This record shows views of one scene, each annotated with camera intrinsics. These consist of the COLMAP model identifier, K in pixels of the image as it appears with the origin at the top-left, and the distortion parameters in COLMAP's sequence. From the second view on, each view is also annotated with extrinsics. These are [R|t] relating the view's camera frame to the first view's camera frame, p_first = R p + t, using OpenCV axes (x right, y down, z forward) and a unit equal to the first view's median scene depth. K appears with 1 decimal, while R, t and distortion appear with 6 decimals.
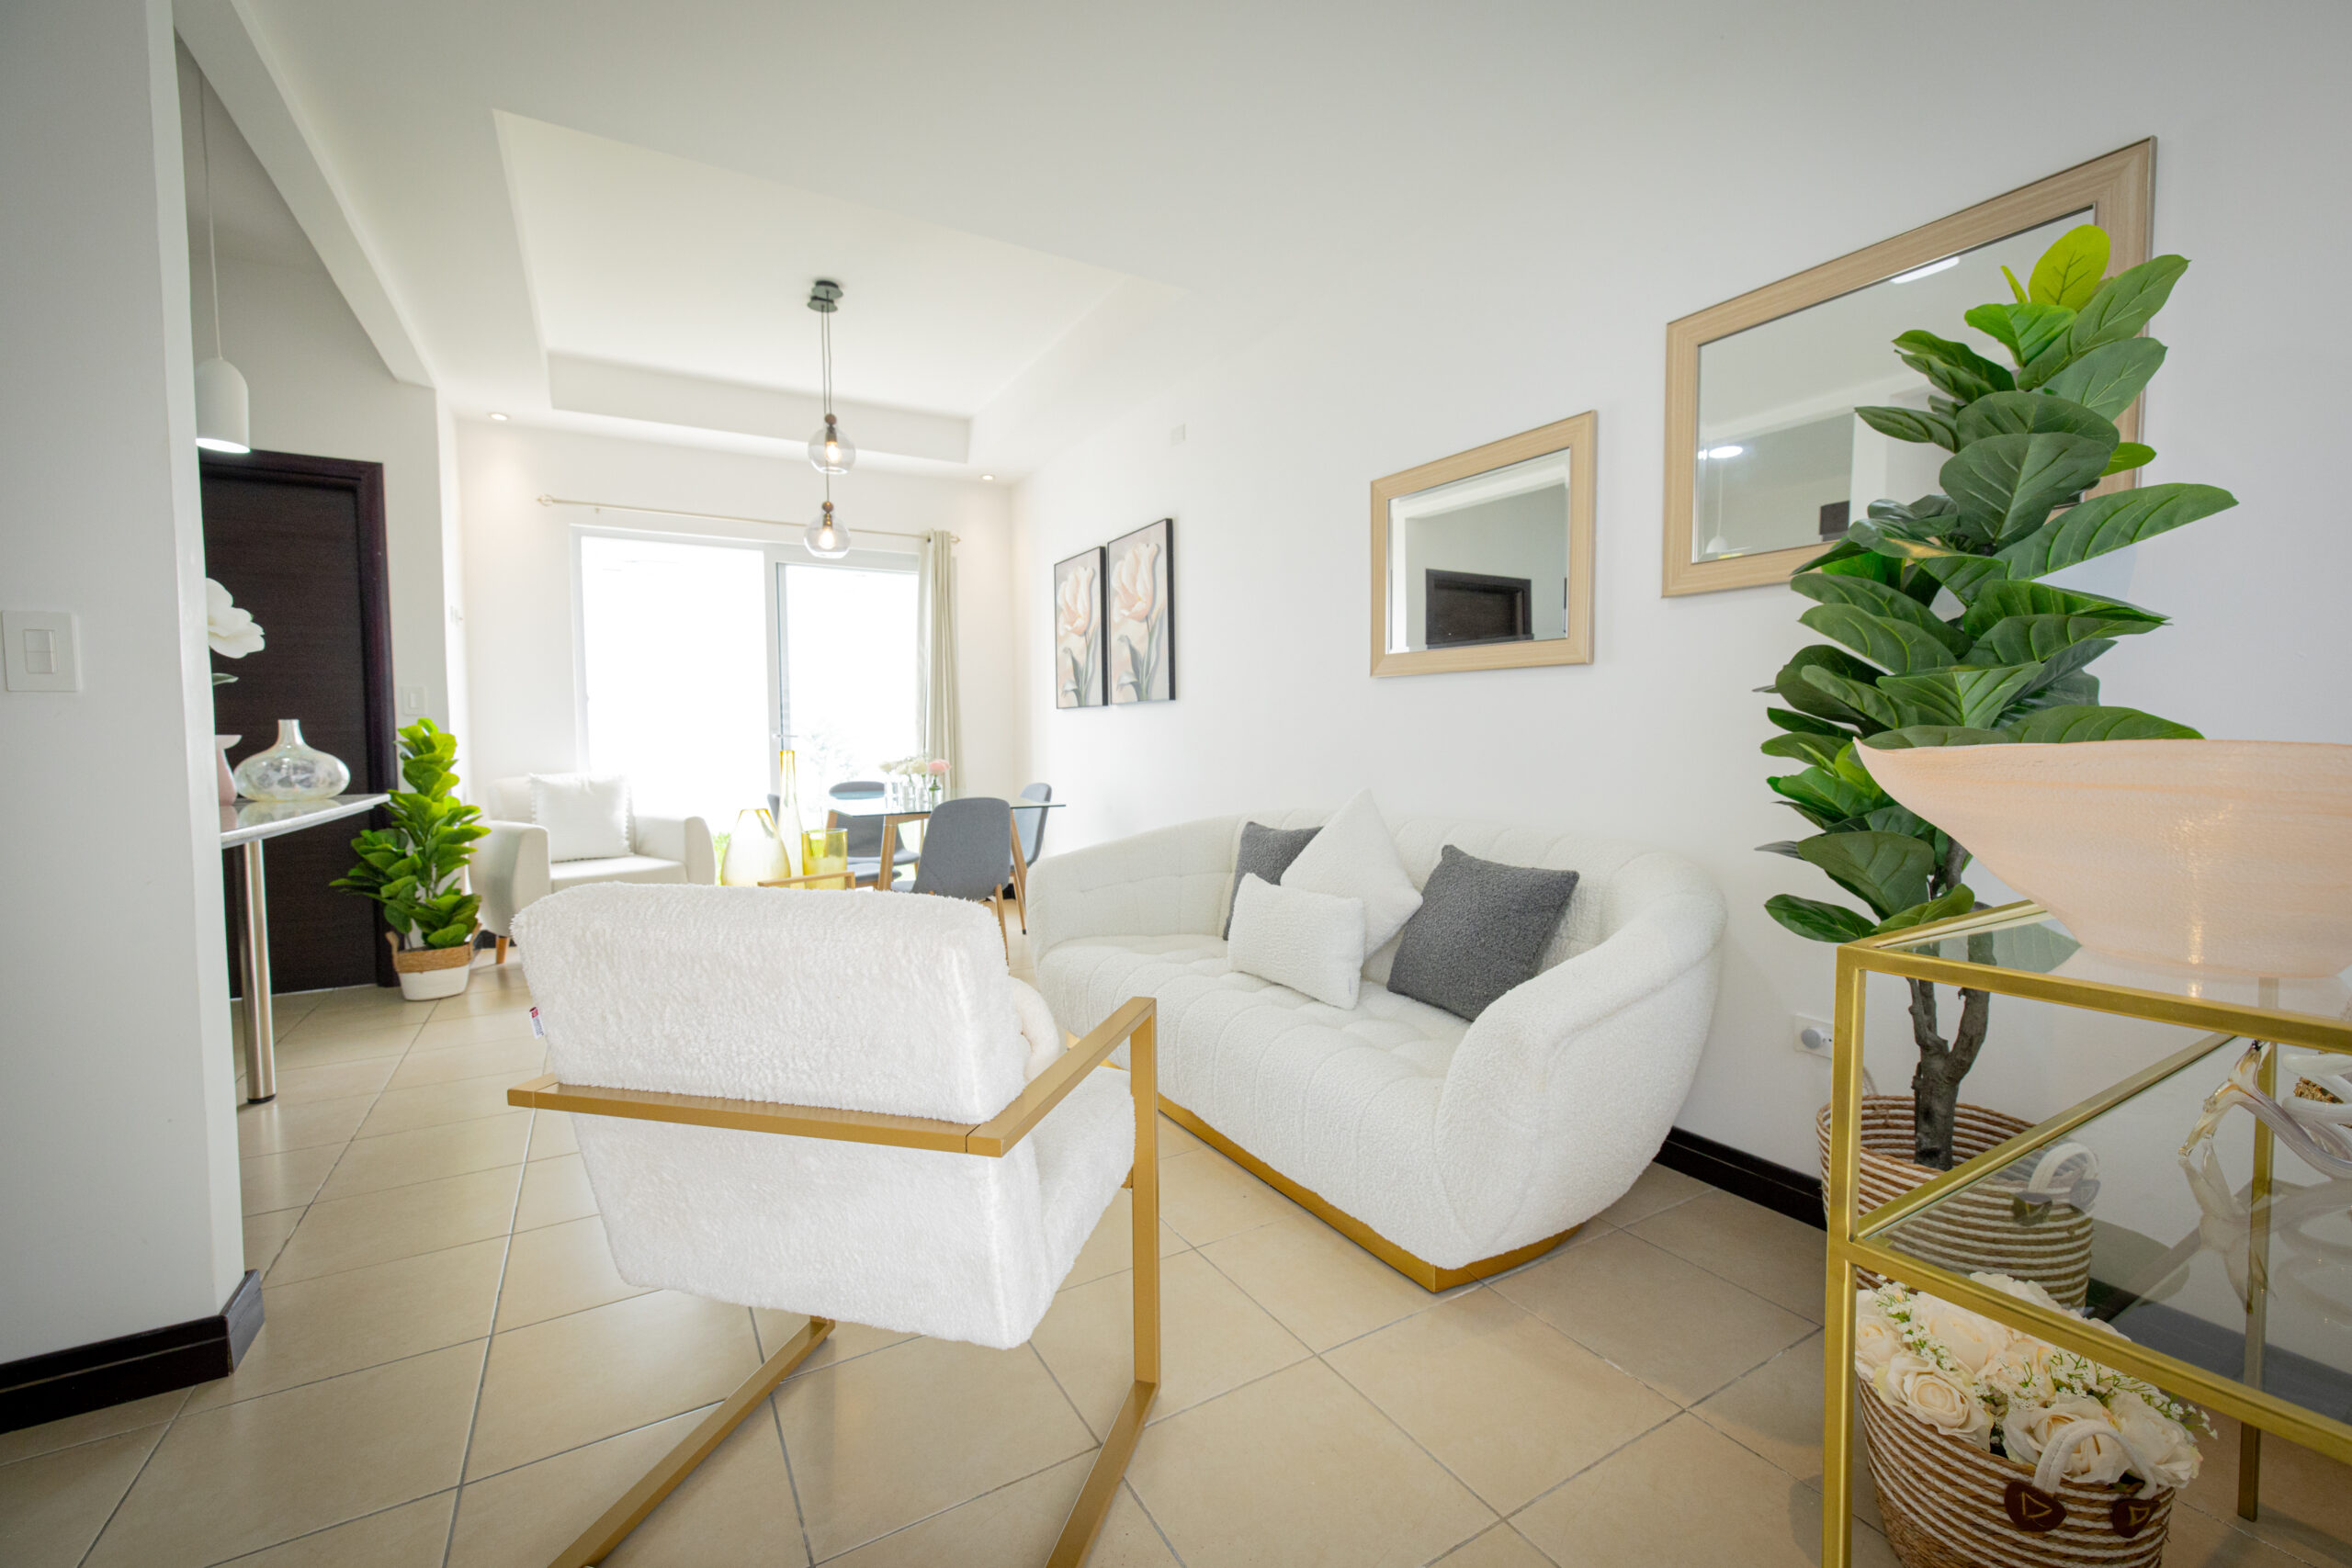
lens RADIAL K [[928.3, 0, 1146.4], [0, 928.3, 786.1], [0, 0, 1]] dist [0.013274, 0.000703]
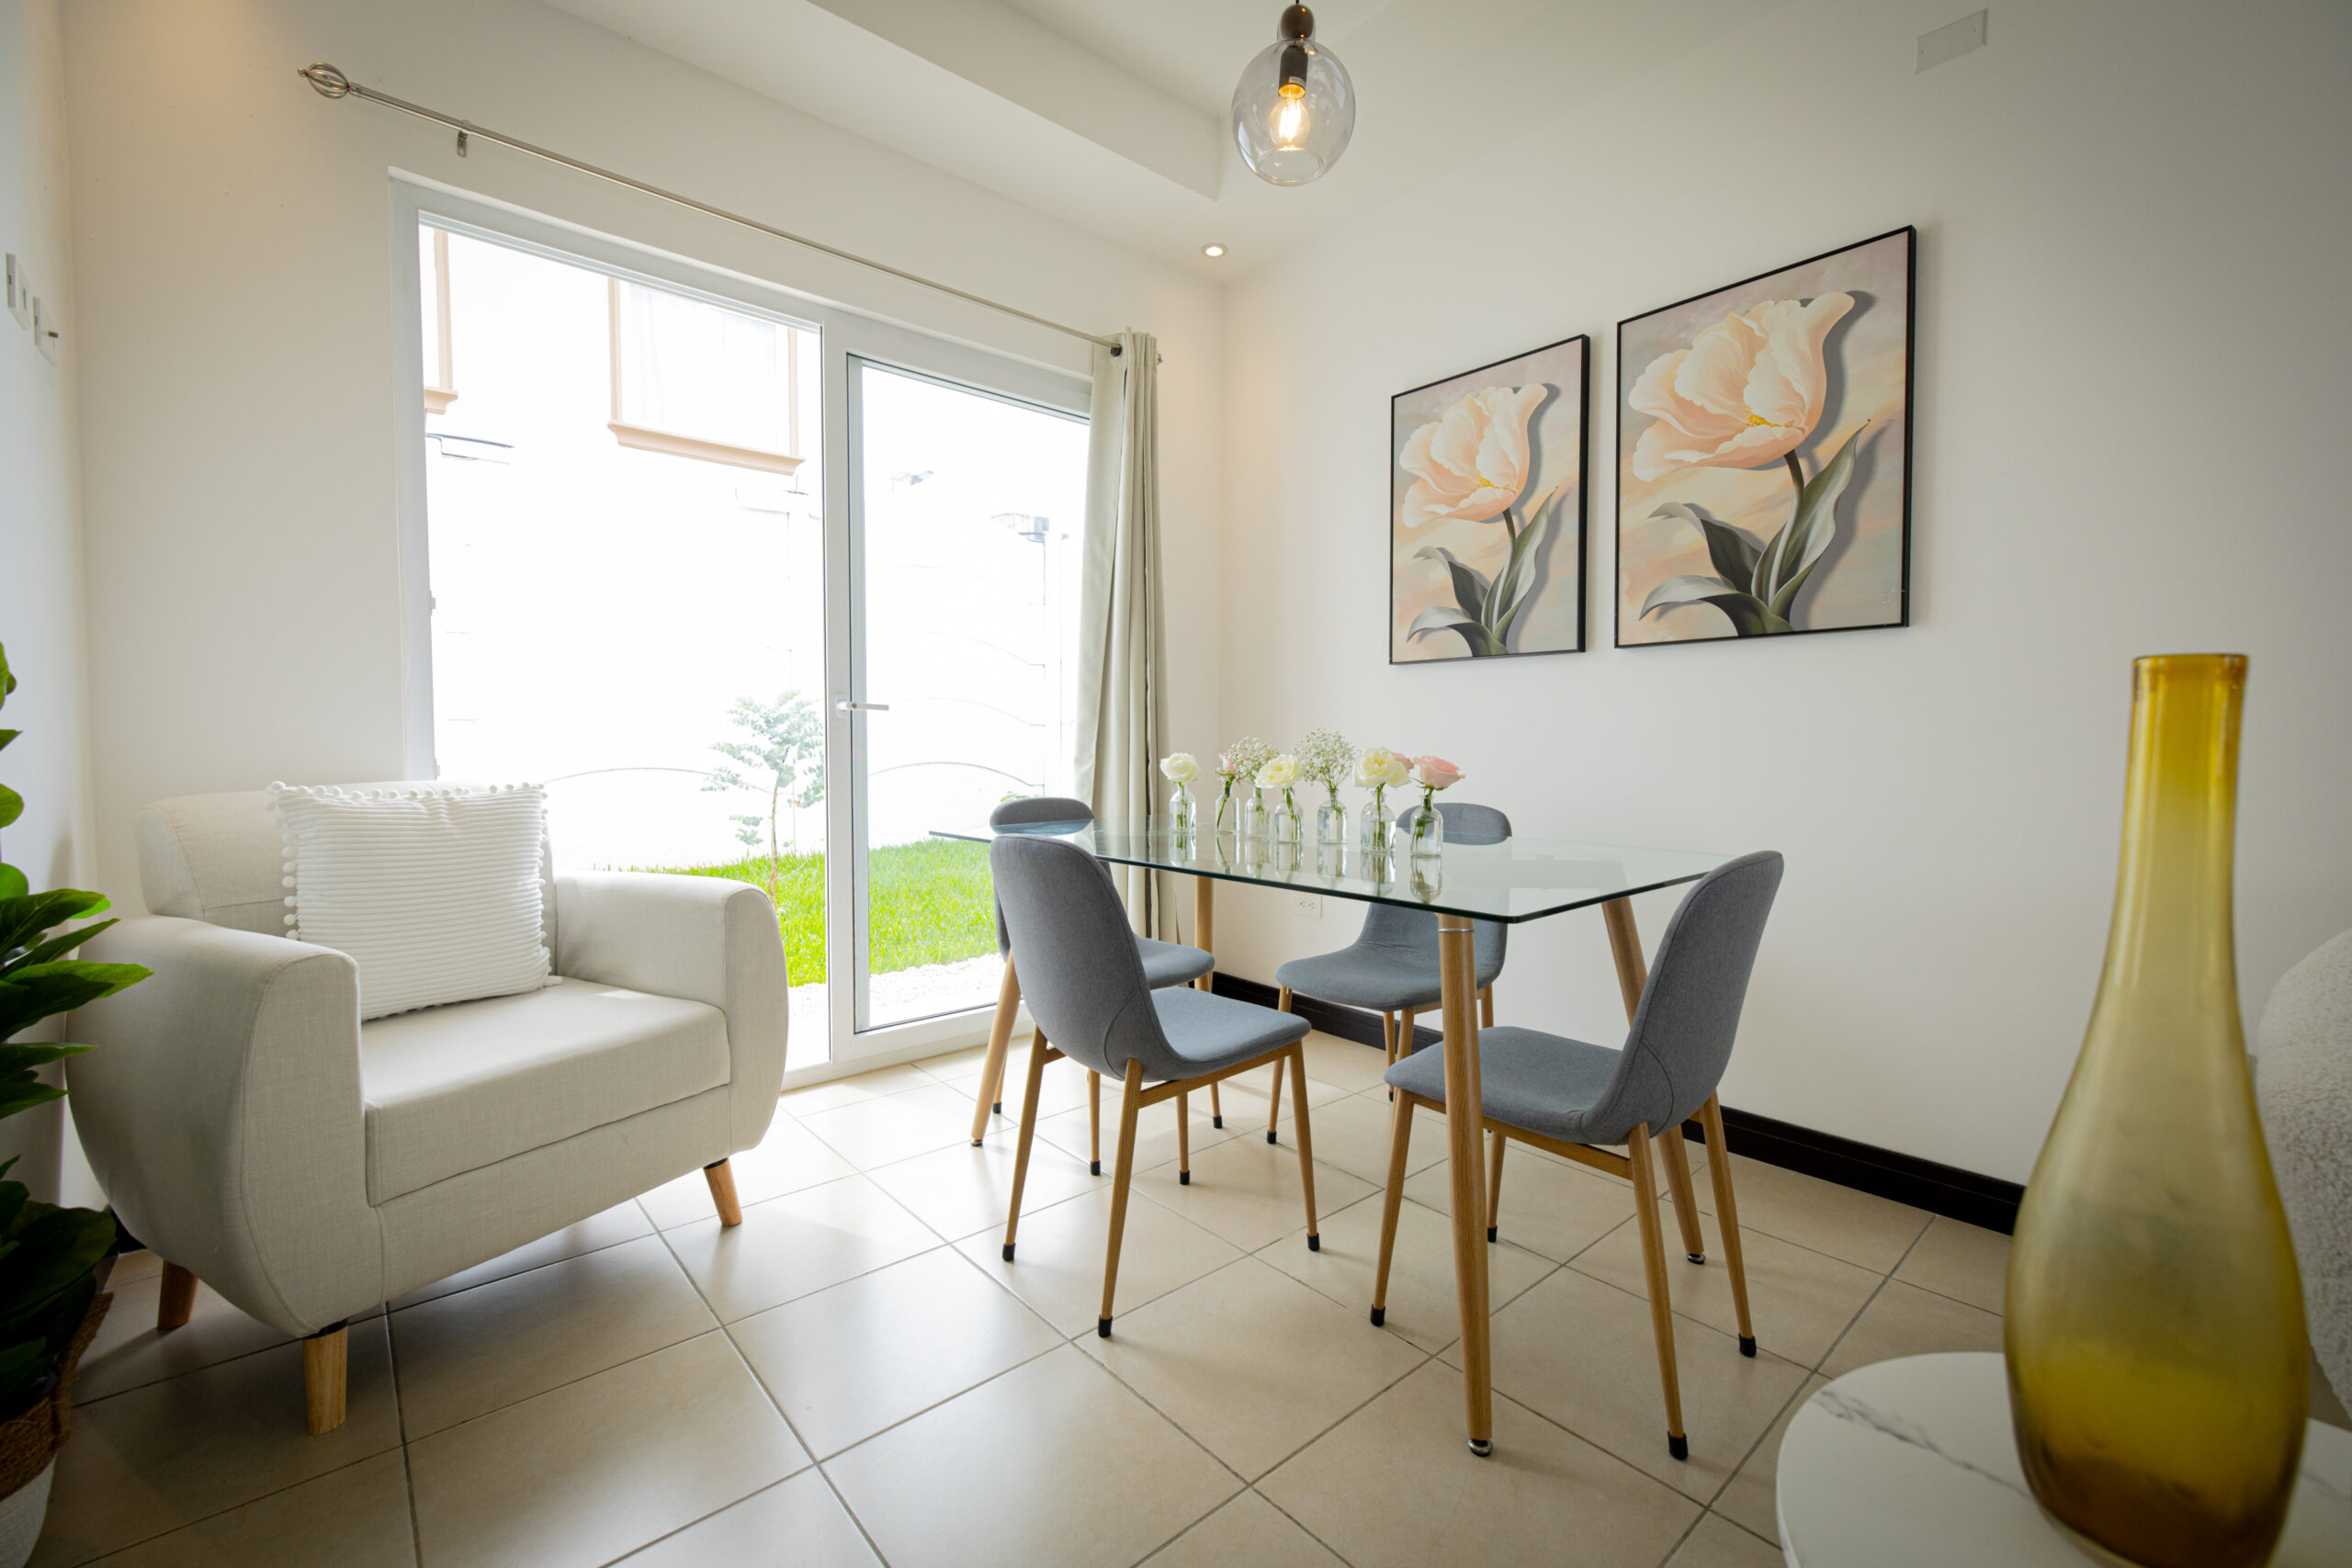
lens RADIAL K [[928.3, 0, 1127.4], [0, 928.3, 784.1], [0, 0, 1]] dist [0.013274, 0.000703]
pose [[0.981220, 0.003300, 0.192862, -0.366354], [-0.001500, 0.999954, -0.009476, -0.008833], [-0.192884, 0.009009, 0.981180, 0.520514]]
